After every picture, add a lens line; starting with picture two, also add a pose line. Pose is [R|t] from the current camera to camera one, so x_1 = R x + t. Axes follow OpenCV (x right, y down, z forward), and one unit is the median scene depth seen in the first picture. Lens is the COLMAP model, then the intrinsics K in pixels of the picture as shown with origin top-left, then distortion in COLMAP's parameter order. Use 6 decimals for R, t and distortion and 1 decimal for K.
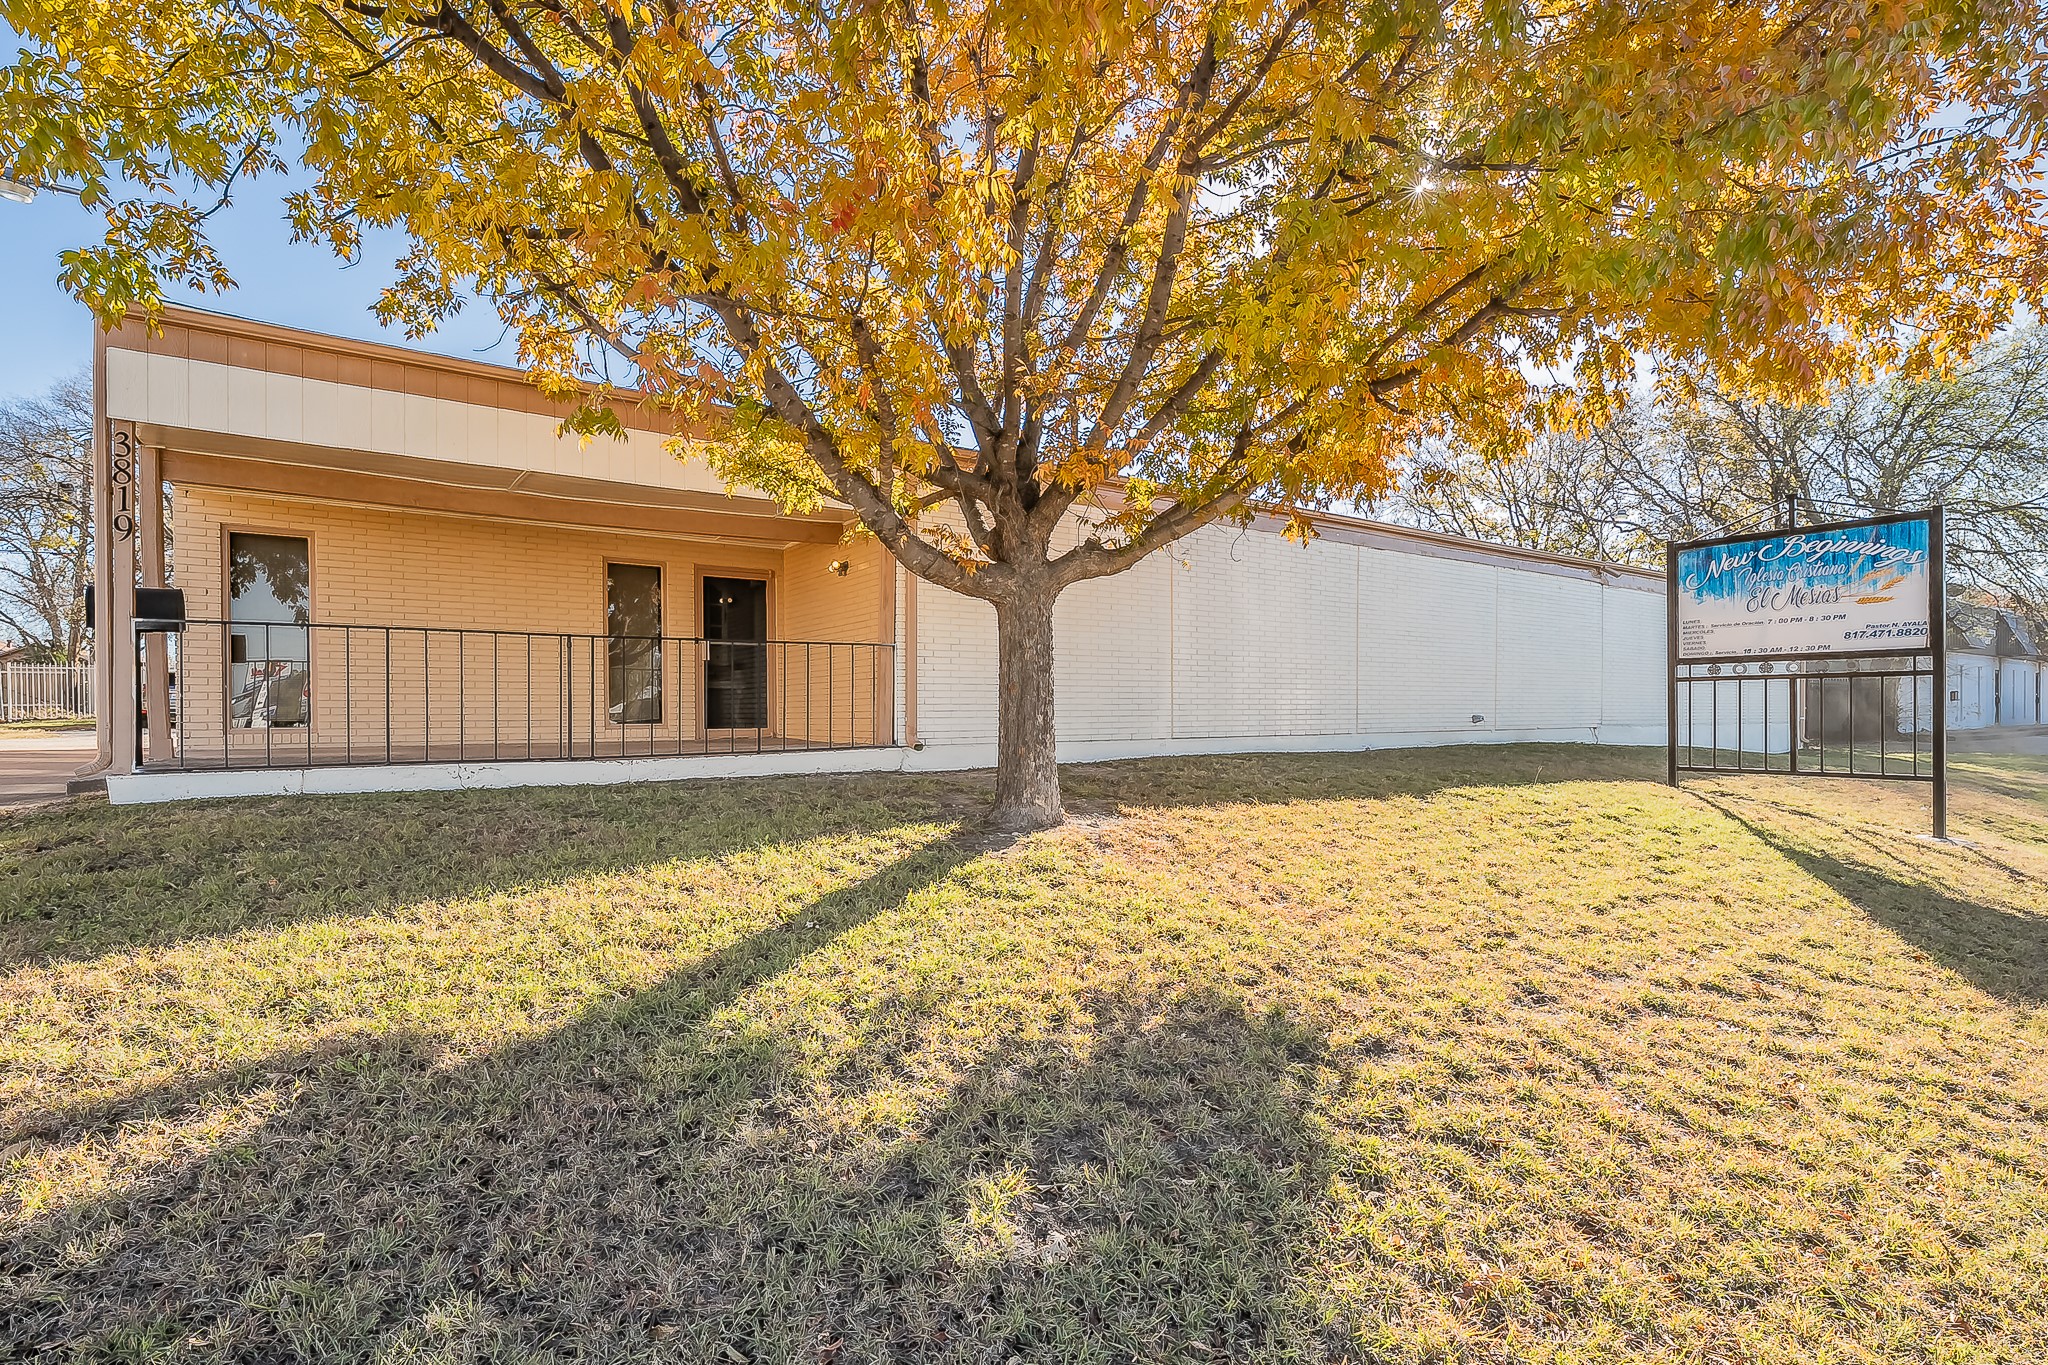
lens RADIAL K [[935.1, 0, 1024.6], [0, 935.1, 701.7], [0, 0, 1]] dist [0.002636, 0.000143]
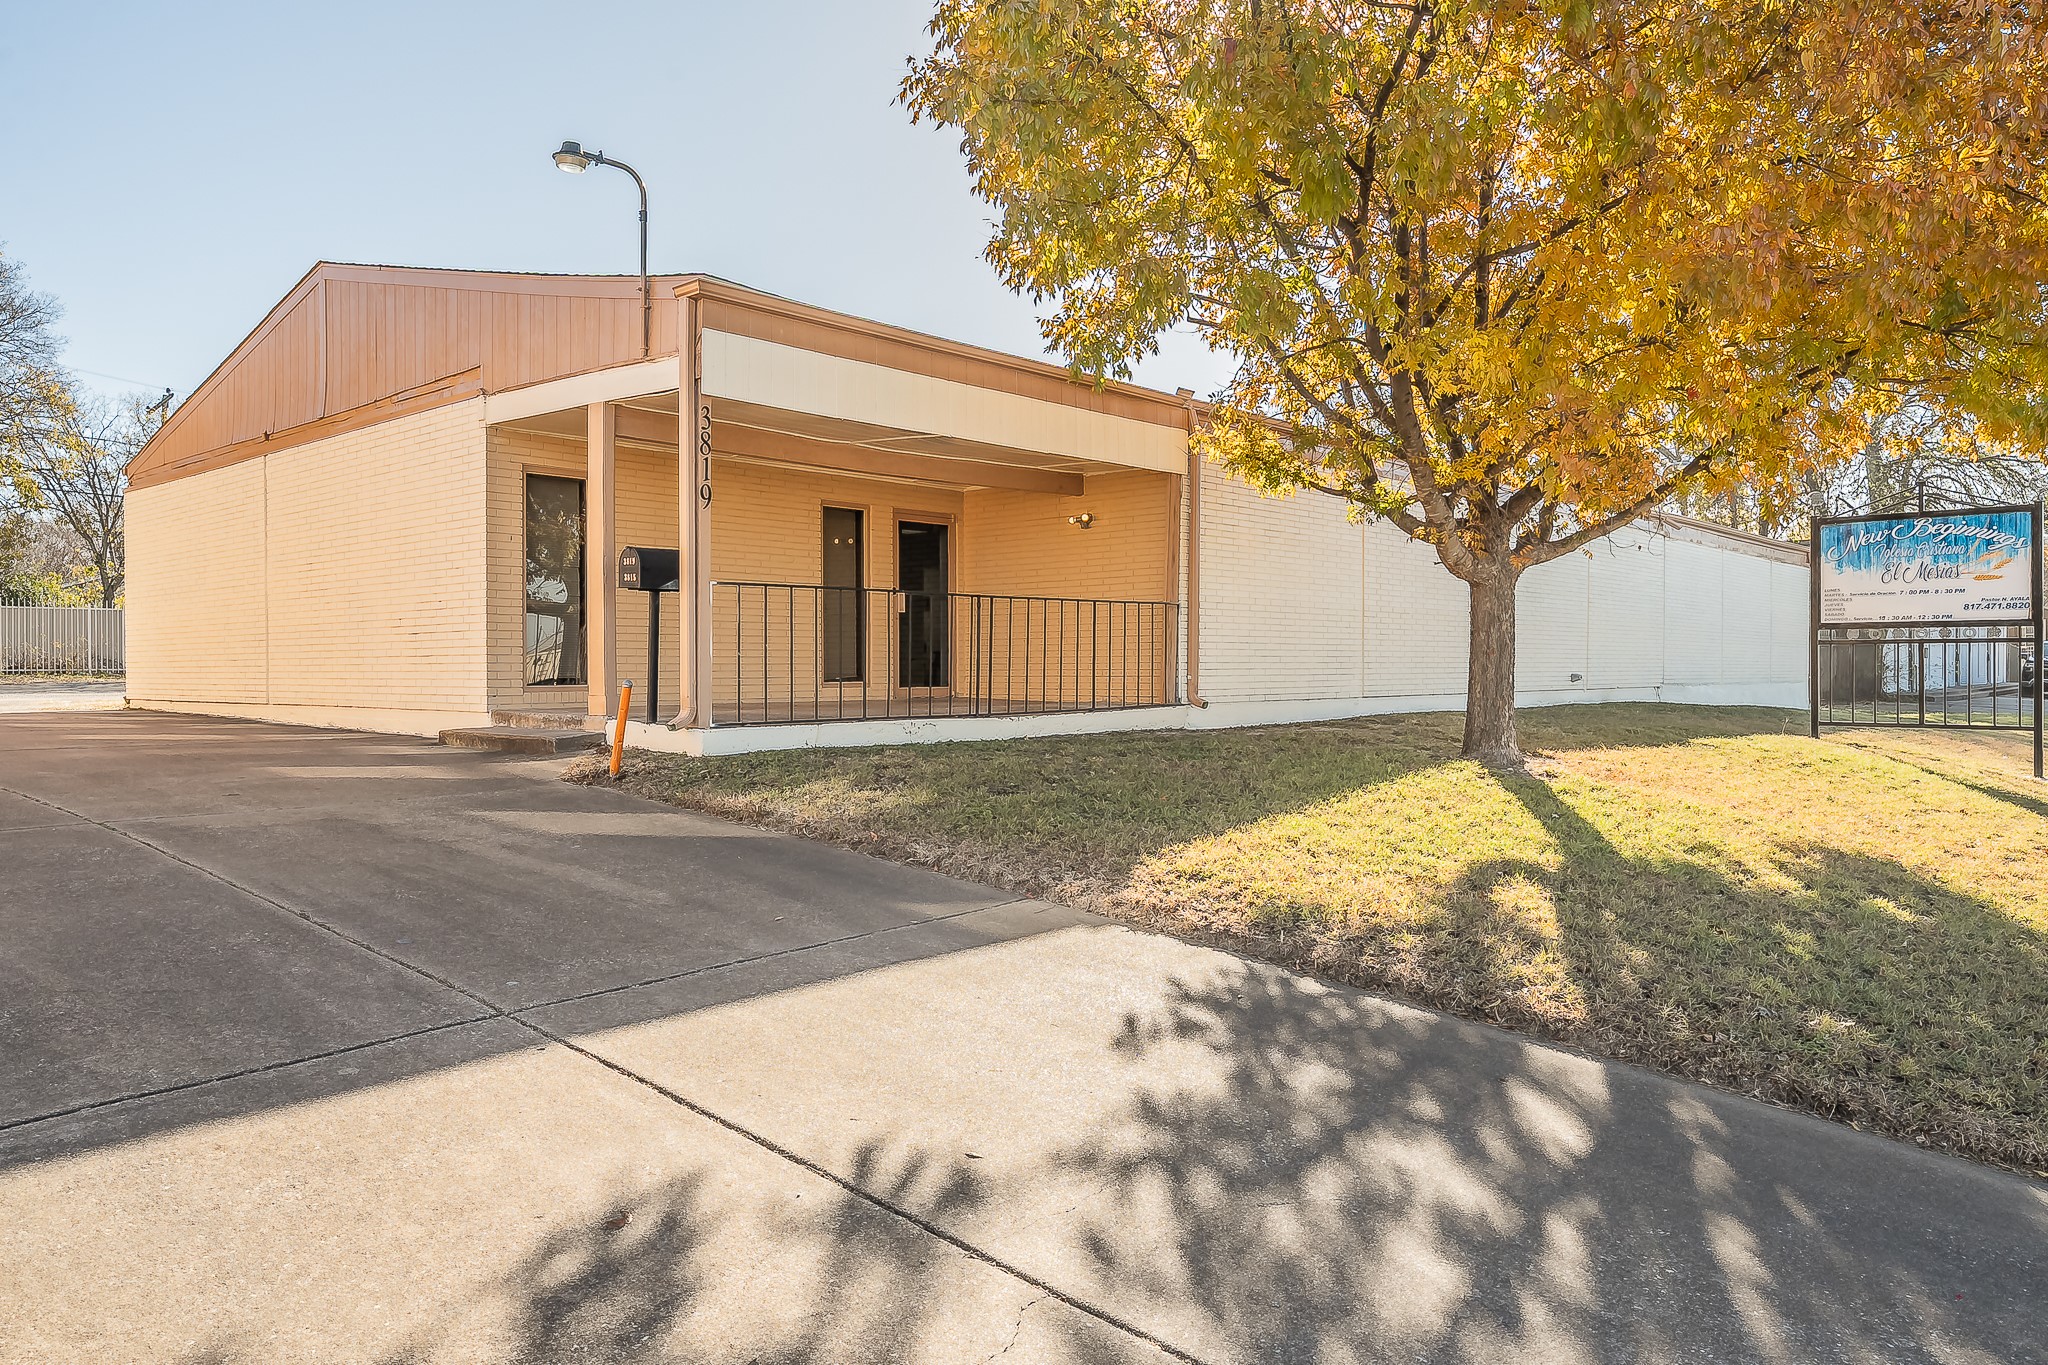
lens RADIAL K [[1337.6, 0, 1021.4], [0, 1337.6, 670.3], [0, 0, 1]] dist [0.007570, 0.002149]
pose [[0.975680, 0.002227, 0.219189, -0.603138], [-0.005232, 0.999900, 0.013133, -0.006915], [-0.219138, -0.013960, 0.975594, -0.356573]]
